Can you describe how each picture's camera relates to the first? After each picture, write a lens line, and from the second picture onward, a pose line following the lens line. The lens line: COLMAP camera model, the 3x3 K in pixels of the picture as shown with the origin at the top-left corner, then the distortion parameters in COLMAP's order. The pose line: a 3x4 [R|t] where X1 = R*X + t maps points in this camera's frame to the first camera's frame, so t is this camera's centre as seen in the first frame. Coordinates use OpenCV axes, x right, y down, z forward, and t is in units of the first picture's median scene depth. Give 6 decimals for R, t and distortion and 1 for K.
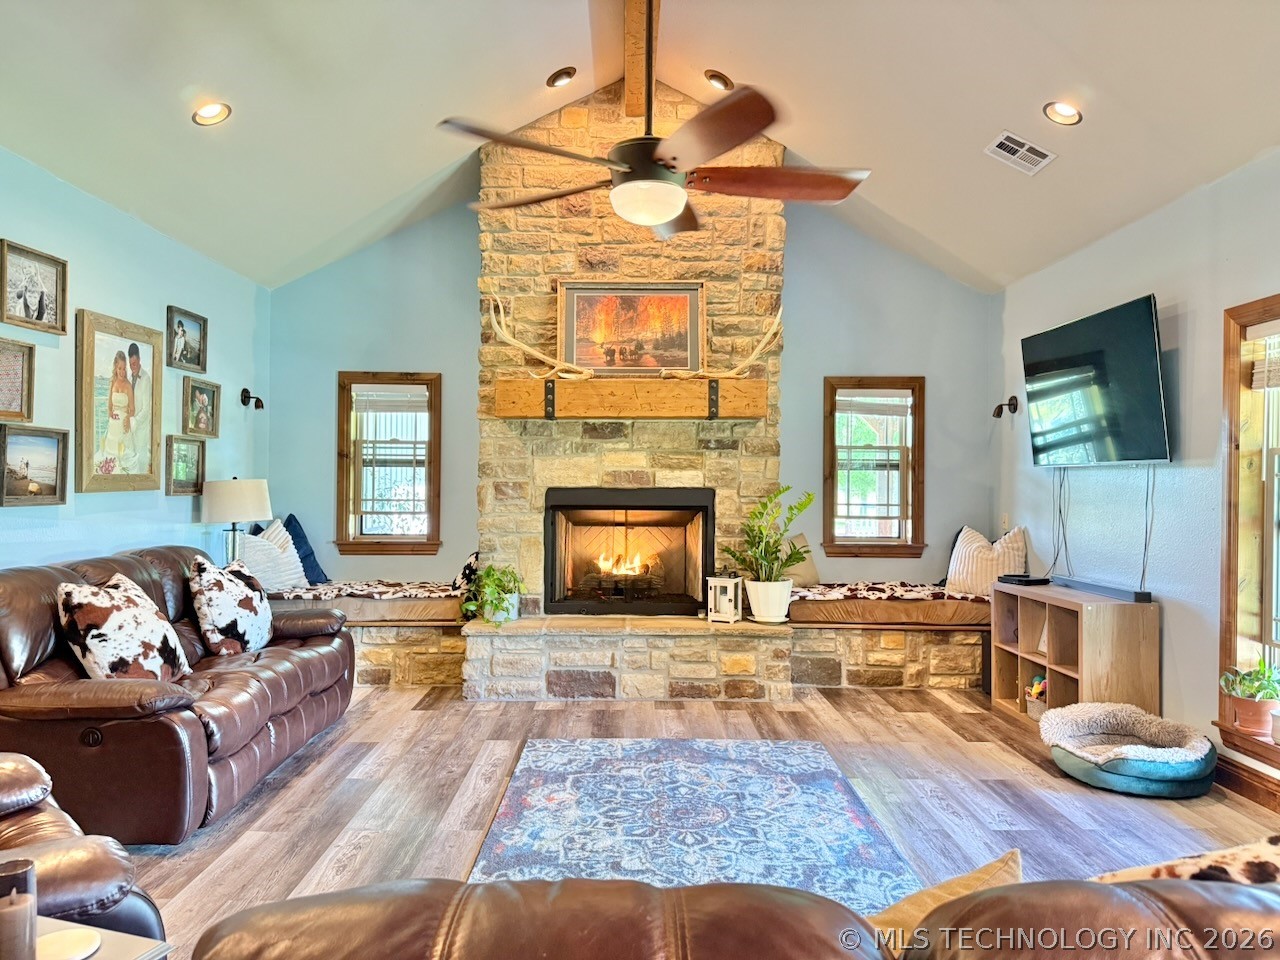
lens RADIAL K [[898.9, 0, 641.1], [0, 898.9, 472.0], [0, 0, 1]] dist [0.074394, -0.108110]
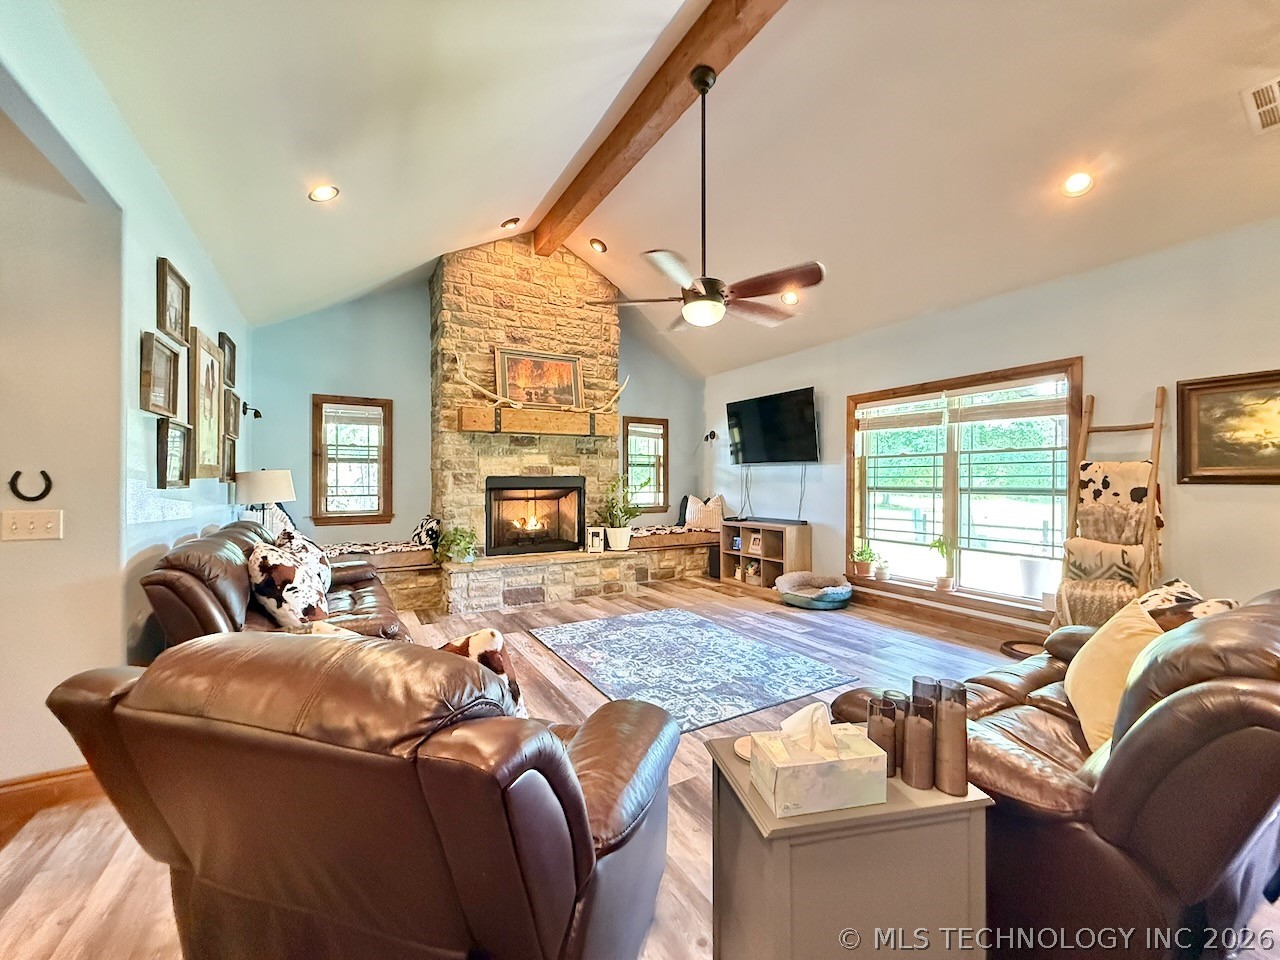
lens RADIAL K [[510.0, 0, 640.1], [0, 510.0, 478.1], [0, 0, 1]] dist [-0.001682, 0.000842]
pose [[0.871846, -0.005842, 0.489746, -0.331707], [0.000743, 0.999943, 0.010606, 0.011705], [-0.489780, -0.008883, 0.871801, 0.091416]]
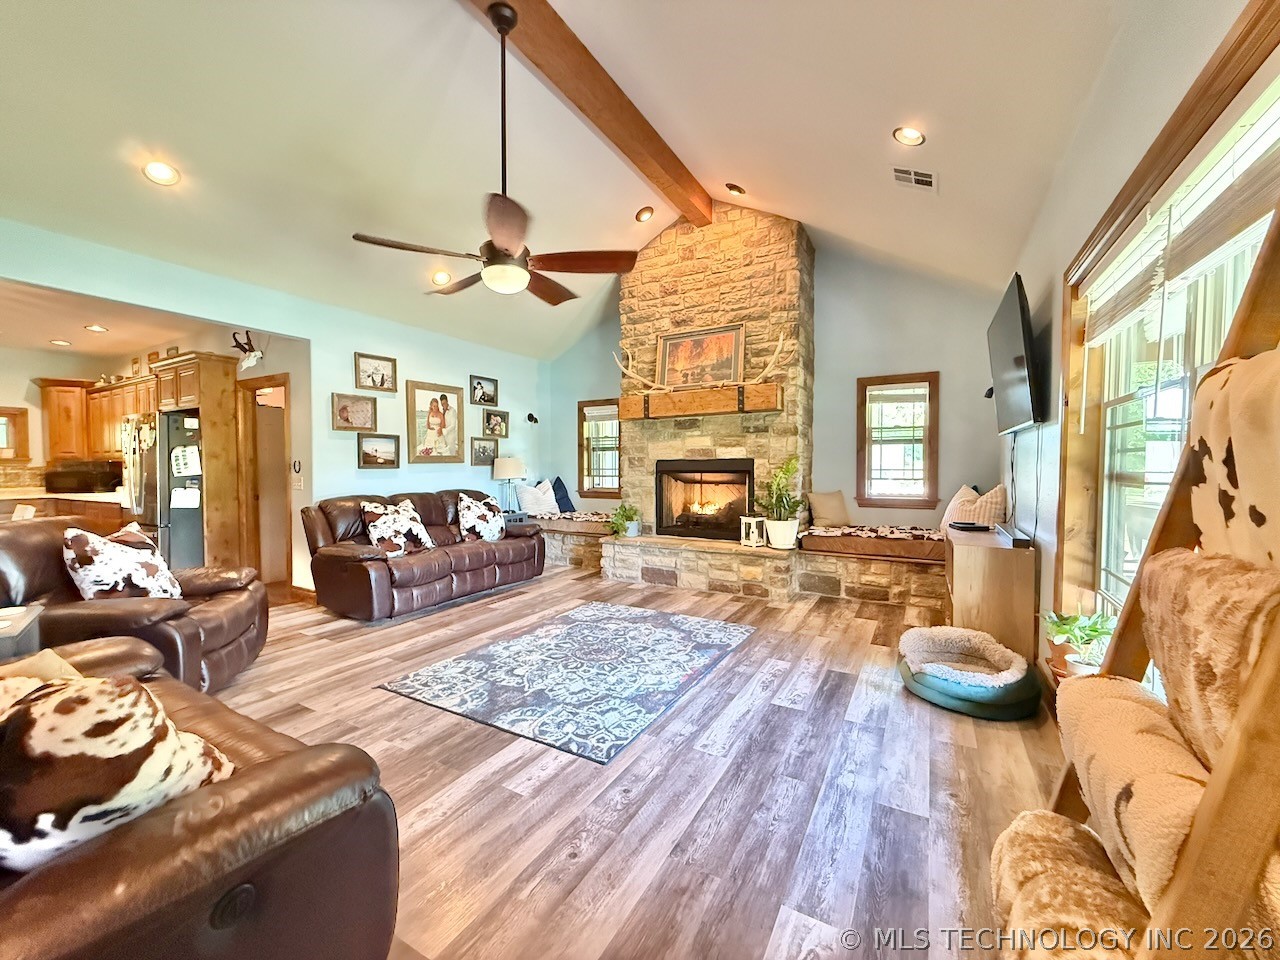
lens RADIAL K [[510.0, 0, 634.7], [0, 510.0, 479.4], [0, 0, 1]] dist [-0.001682, 0.000842]
pose [[0.857538, 0.002144, -0.514417, 0.378680], [0.017031, 0.999325, 0.032556, 0.023415], [0.514139, -0.036679, 0.856922, 0.168007]]
